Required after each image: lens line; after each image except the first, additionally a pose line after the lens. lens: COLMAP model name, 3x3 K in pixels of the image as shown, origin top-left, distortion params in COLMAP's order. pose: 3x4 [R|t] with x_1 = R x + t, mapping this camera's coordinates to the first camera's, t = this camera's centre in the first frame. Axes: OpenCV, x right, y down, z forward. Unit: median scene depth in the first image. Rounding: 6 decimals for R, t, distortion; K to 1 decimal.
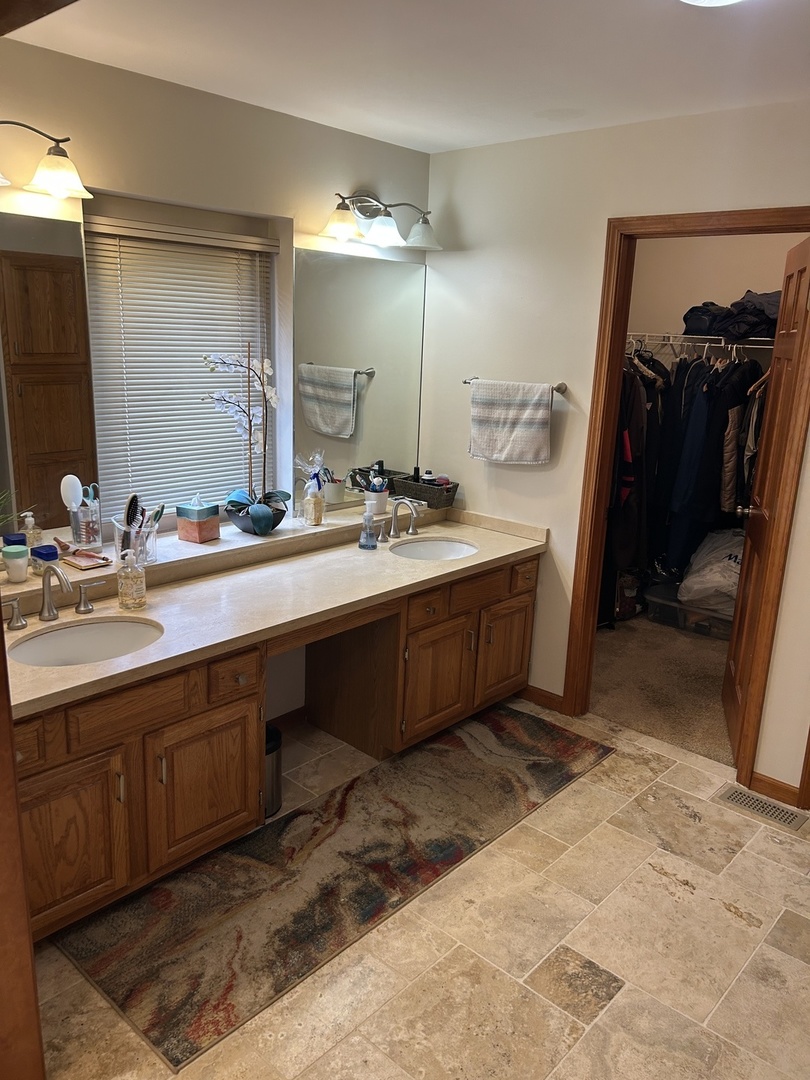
lens RADIAL K [[817.1, 0, 404.0], [0, 817.1, 548.8], [0, 0, 1]] dist [0.067736, -0.076765]
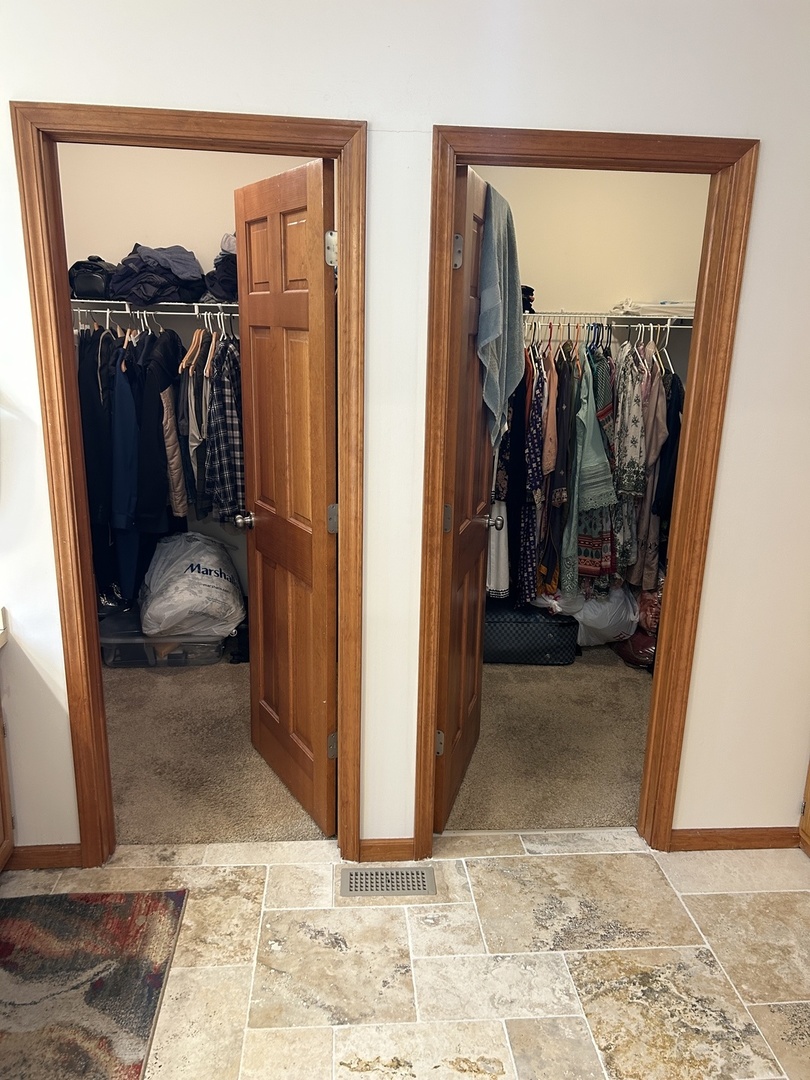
lens RADIAL K [[817.1, 0, 404.0], [0, 817.1, 548.8], [0, 0, 1]] dist [0.067736, -0.076765]
pose [[0.684076, -0.214397, 0.697190, -0.043975], [0.190949, 0.975131, 0.112511, -0.080459], [-0.703974, 0.056162, 0.708002, 0.336383]]
